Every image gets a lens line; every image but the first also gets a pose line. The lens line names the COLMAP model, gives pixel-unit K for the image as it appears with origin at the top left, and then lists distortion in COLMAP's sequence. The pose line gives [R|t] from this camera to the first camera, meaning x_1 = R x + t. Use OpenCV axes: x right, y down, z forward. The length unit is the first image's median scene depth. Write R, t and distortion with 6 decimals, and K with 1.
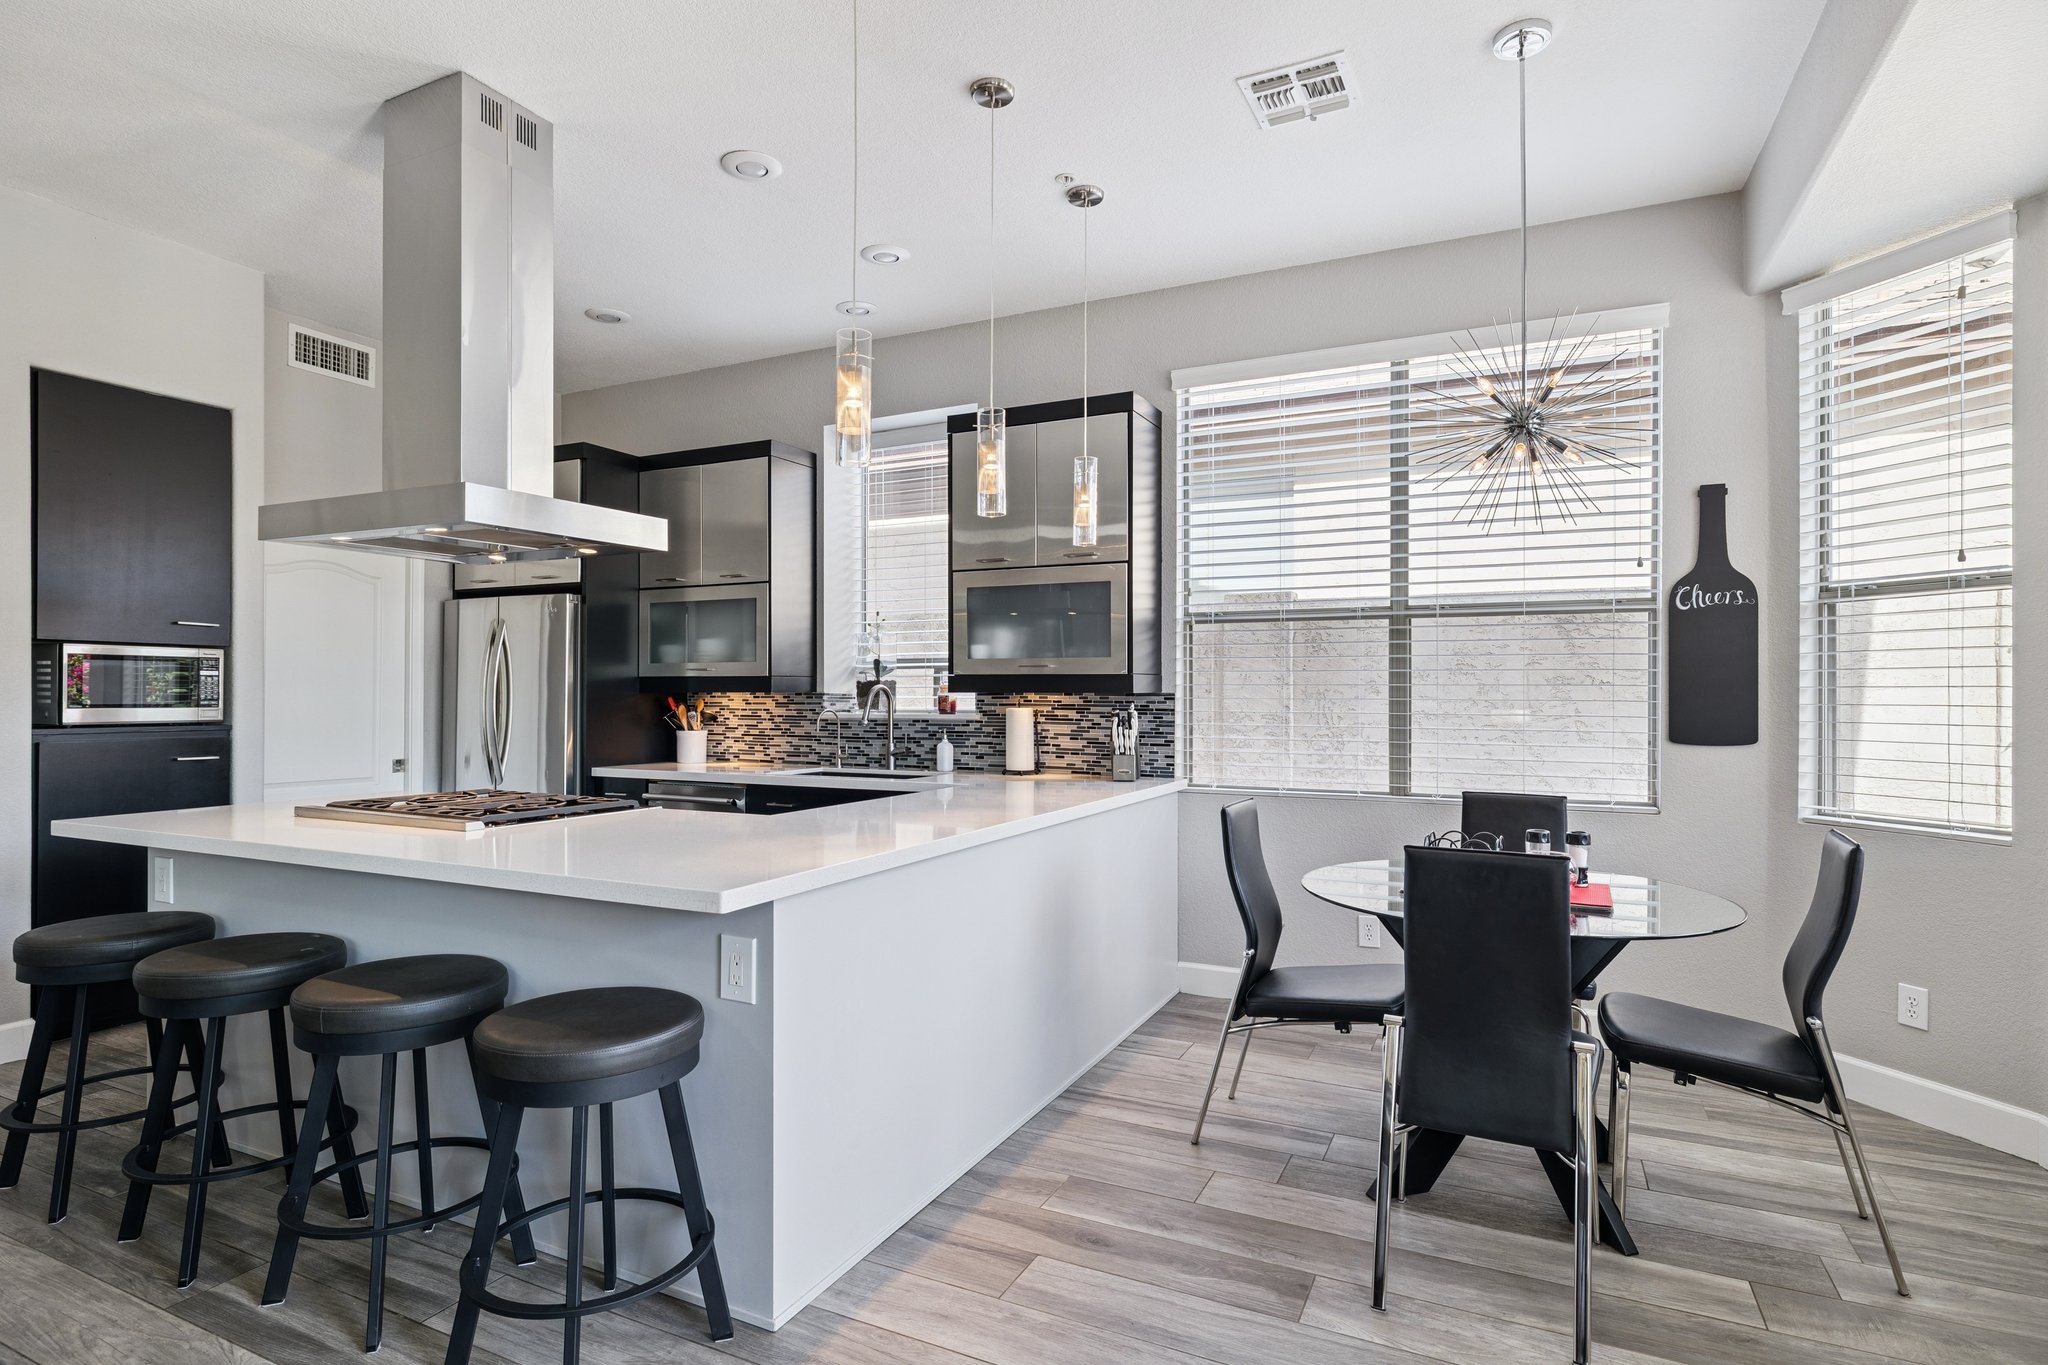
lens RADIAL K [[1026.7, 0, 1034.4], [0, 1026.7, 689.4], [0, 0, 1]] dist [0.011242, -0.000037]
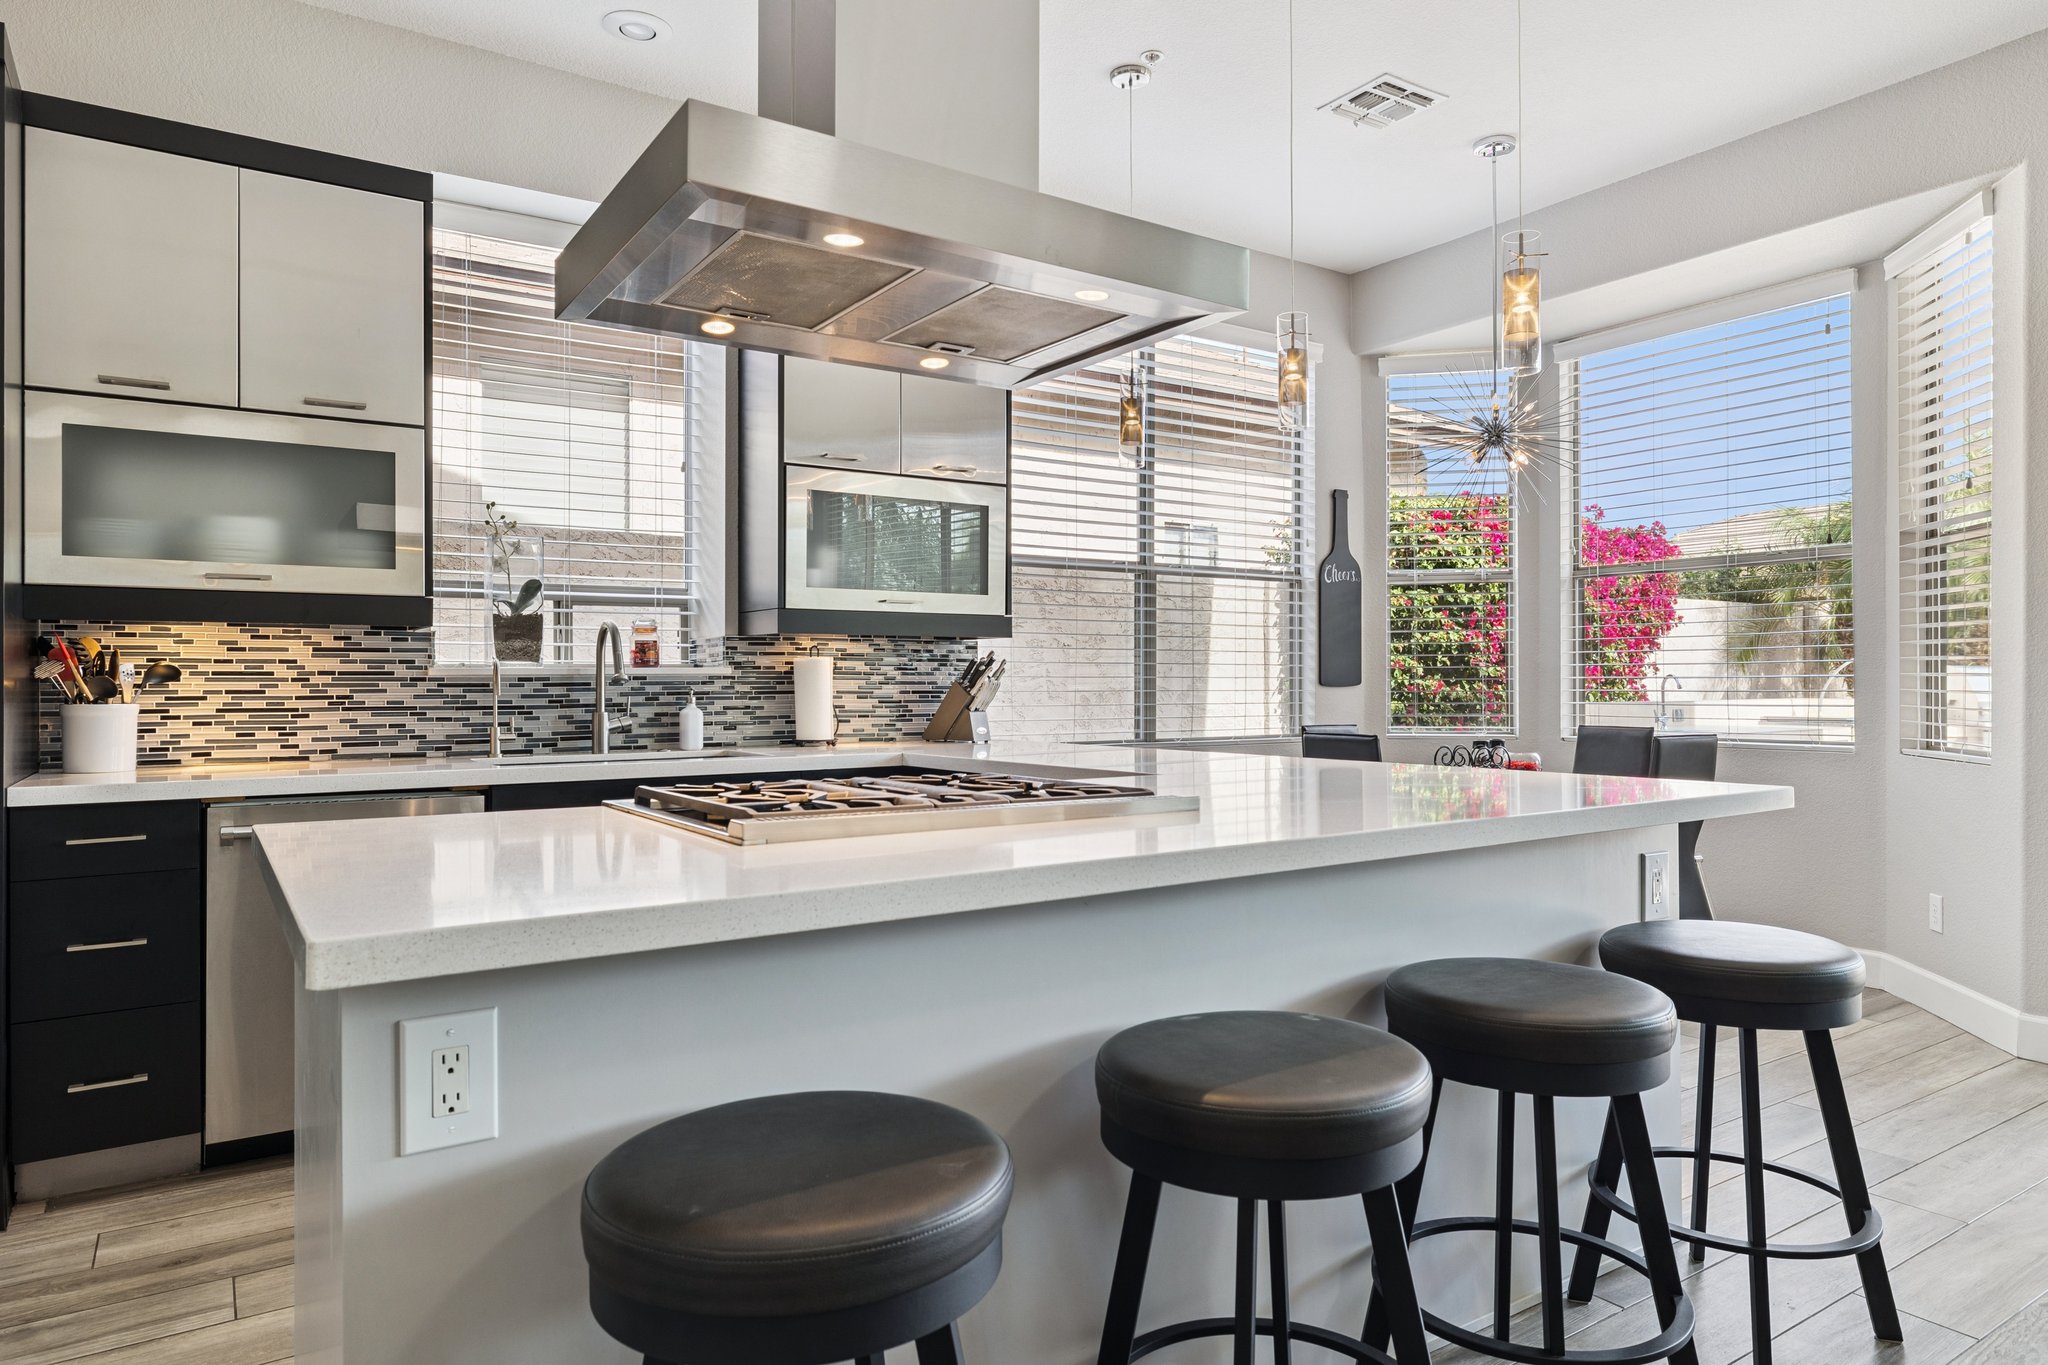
lens RADIAL K [[1227.8, 0, 1020.3], [0, 1227.8, 677.4], [0, 0, 1]] dist [-0.005387, 0.000329]
pose [[0.520522, 0.000811, 0.853848, -0.666610], [0.001758, 0.999996, -0.002022, 0.033544], [-0.853846, 0.002553, 0.520519, 0.393422]]
